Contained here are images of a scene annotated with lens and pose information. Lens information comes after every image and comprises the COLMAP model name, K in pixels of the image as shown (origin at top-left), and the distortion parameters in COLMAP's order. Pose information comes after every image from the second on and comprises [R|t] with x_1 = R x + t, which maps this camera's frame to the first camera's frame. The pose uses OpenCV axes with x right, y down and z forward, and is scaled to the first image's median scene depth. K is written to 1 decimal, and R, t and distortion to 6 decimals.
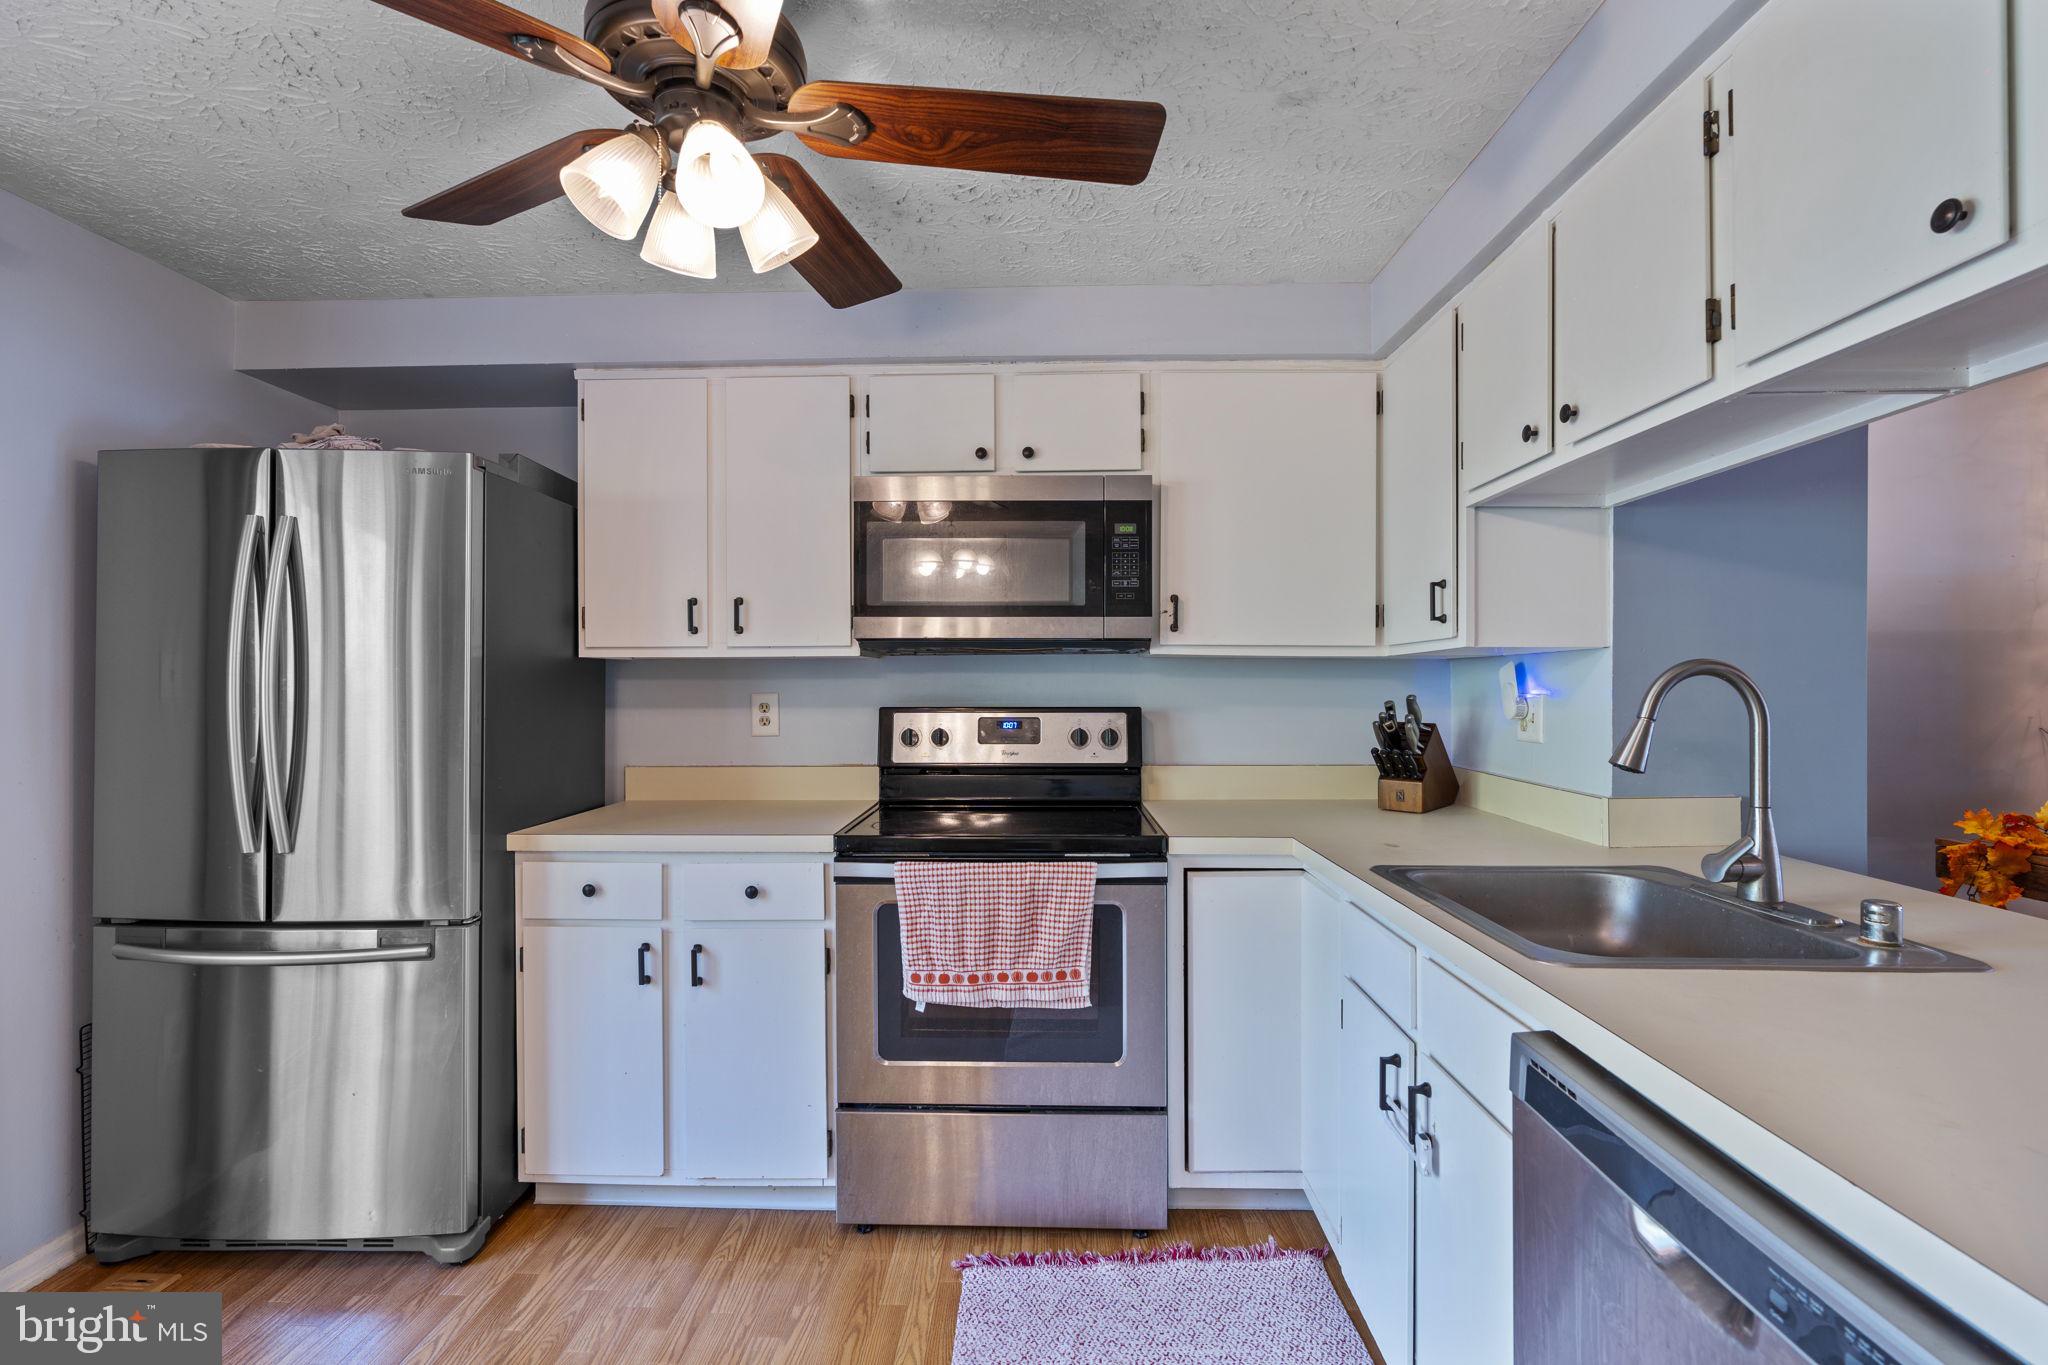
lens RADIAL K [[937.4, 0, 1024.5], [0, 937.4, 685.6], [0, 0, 1]] dist [-0.010410, 0.003735]
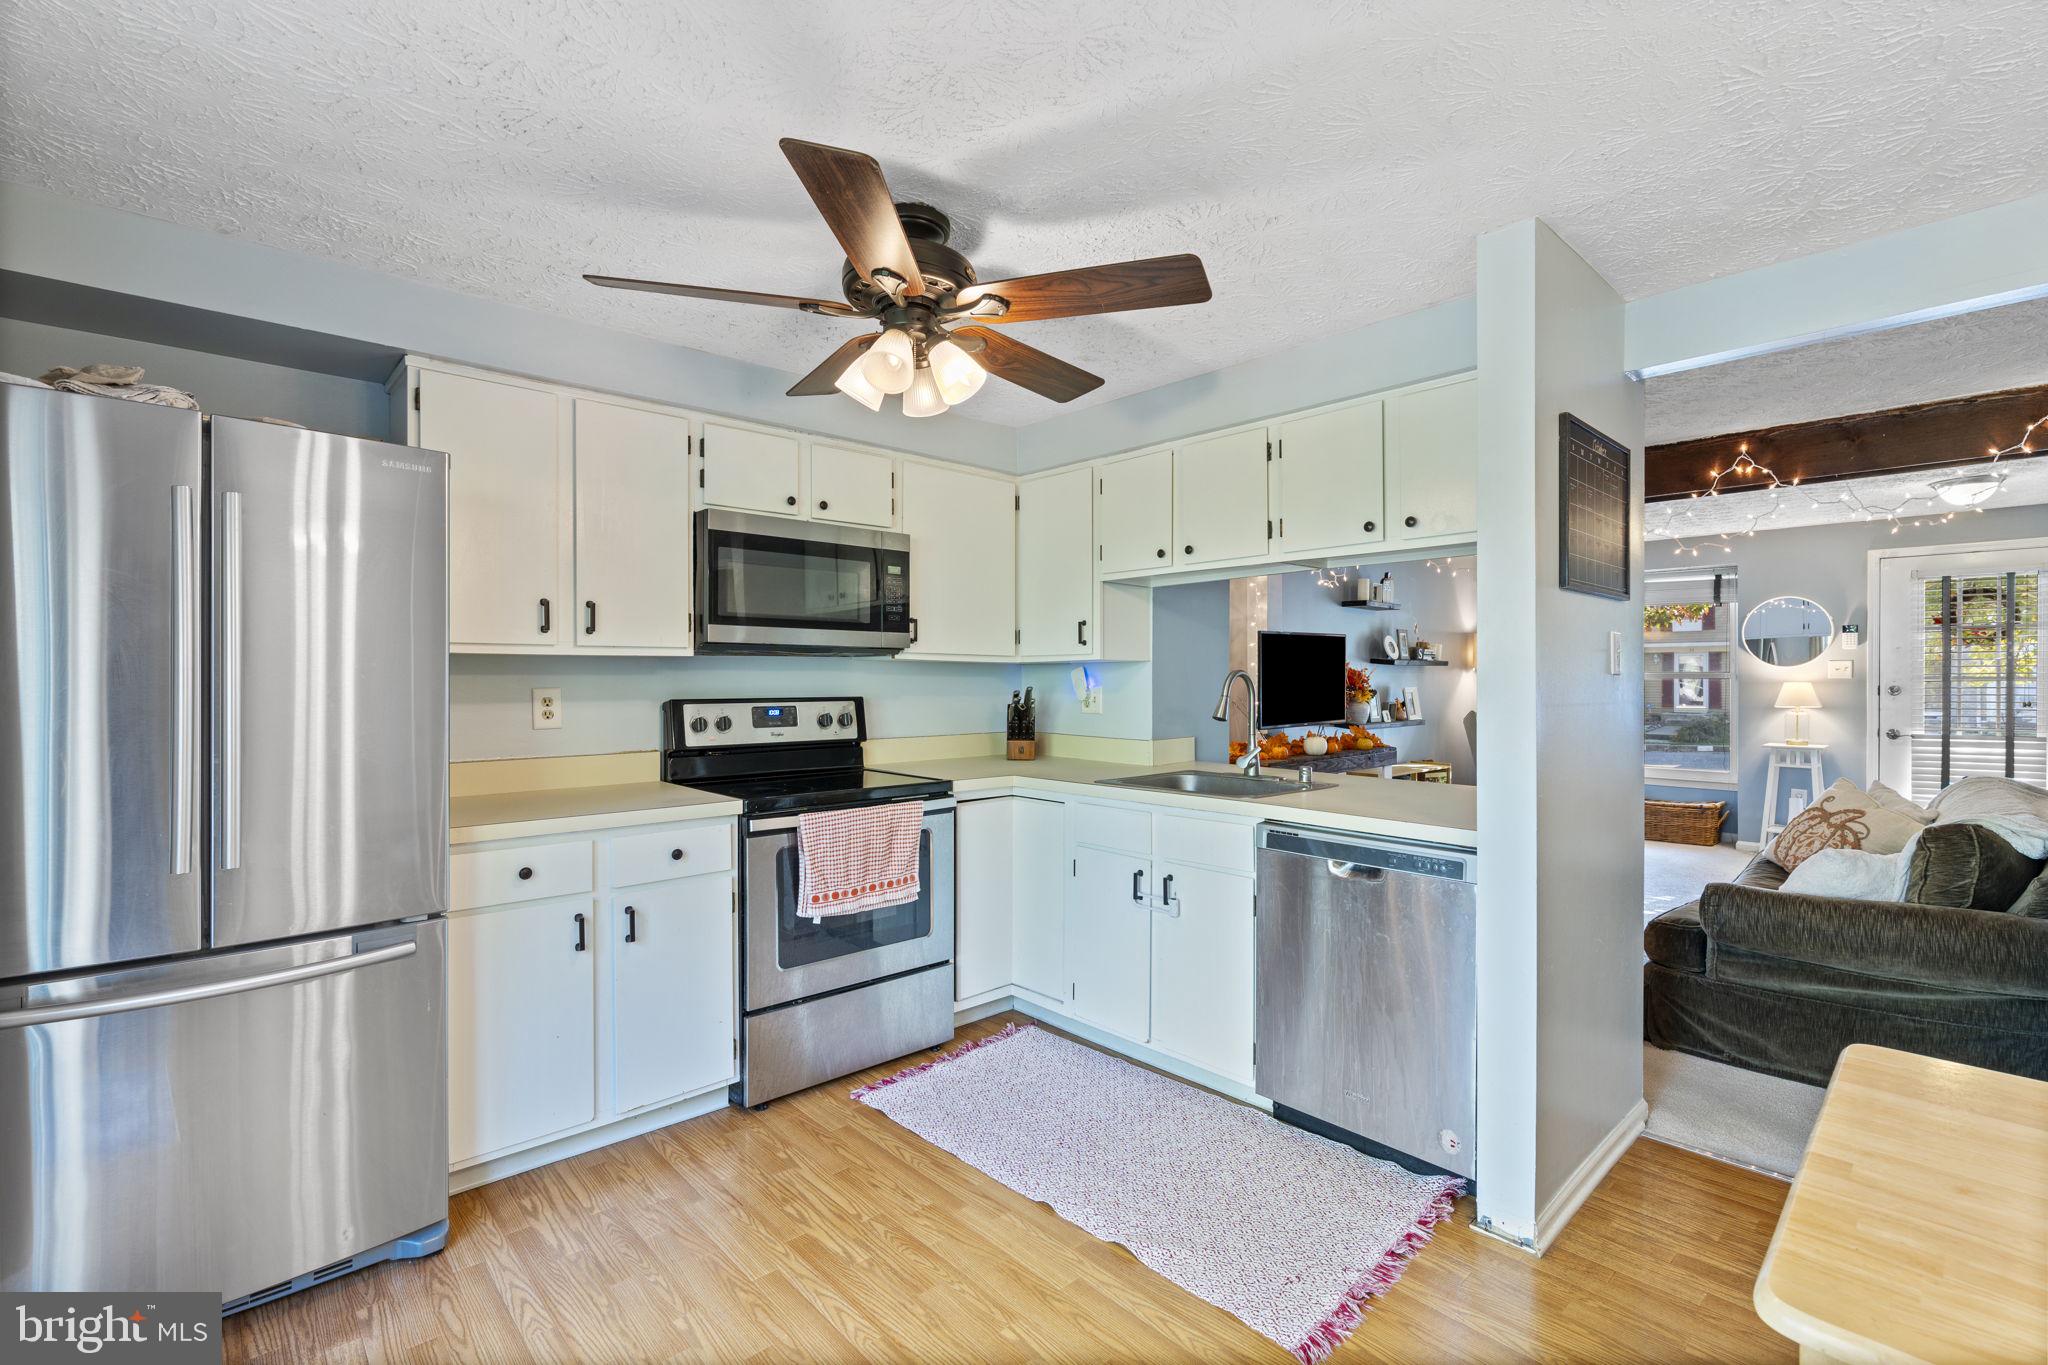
lens RADIAL K [[937.4, 0, 1025.4], [0, 937.4, 679.3], [0, 0, 1]] dist [-0.010410, 0.003735]
pose [[0.712588, 0.000440, 0.701583, -0.756493], [-0.000515, 1.000000, -0.000104, -0.002403], [-0.701583, -0.000288, 0.712588, -0.150528]]
